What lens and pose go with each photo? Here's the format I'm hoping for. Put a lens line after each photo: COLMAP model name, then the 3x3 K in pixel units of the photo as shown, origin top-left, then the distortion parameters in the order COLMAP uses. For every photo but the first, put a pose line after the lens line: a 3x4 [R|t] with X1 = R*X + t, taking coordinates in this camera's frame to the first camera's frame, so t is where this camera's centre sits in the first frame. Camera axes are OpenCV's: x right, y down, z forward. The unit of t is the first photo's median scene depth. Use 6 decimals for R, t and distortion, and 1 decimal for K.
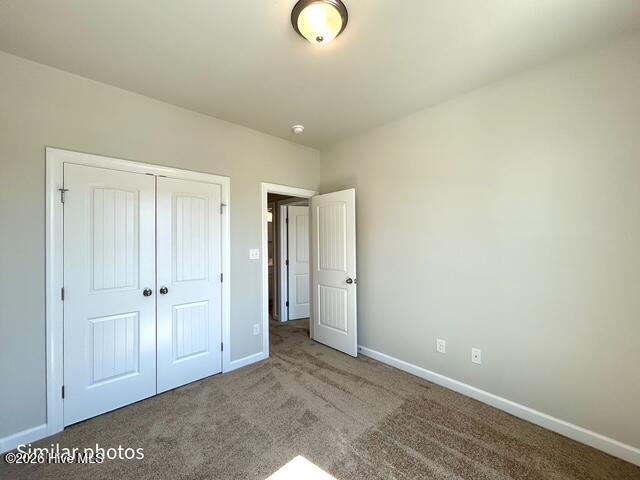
lens RADIAL K [[258.4, 0, 320.2], [0, 258.4, 238.7], [0, 0, 1]] dist [-0.001014, 0.000022]
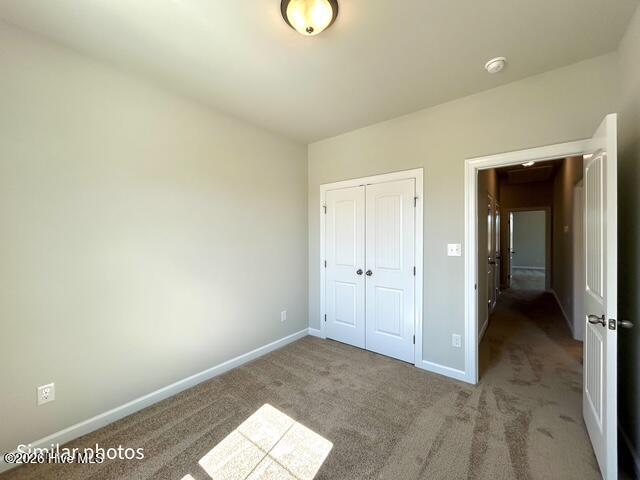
lens RADIAL K [[256.5, 0, 320.0], [0, 256.5, 240.0], [0, 0, 1]] dist [0.001630, 0.000335]
pose [[0.155265, 0.019768, -0.987675, 0.520948], [0.010287, 0.999713, 0.021626, 0.004616], [0.987819, -0.013518, 0.155018, 0.466686]]
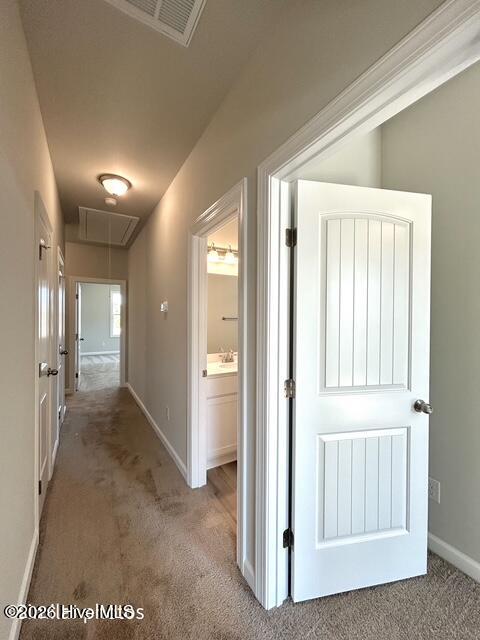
lens RADIAL K [[256.5, 0, 240.0], [0, 256.5, 320.0], [0, 0, 1]] dist [0.001630, 0.000335]
pose [[0.981614, 0.013640, -0.190389, -0.201751], [-0.010404, 0.999784, 0.017989, 0.017872], [0.190593, -0.015678, 0.981544, 1.140659]]
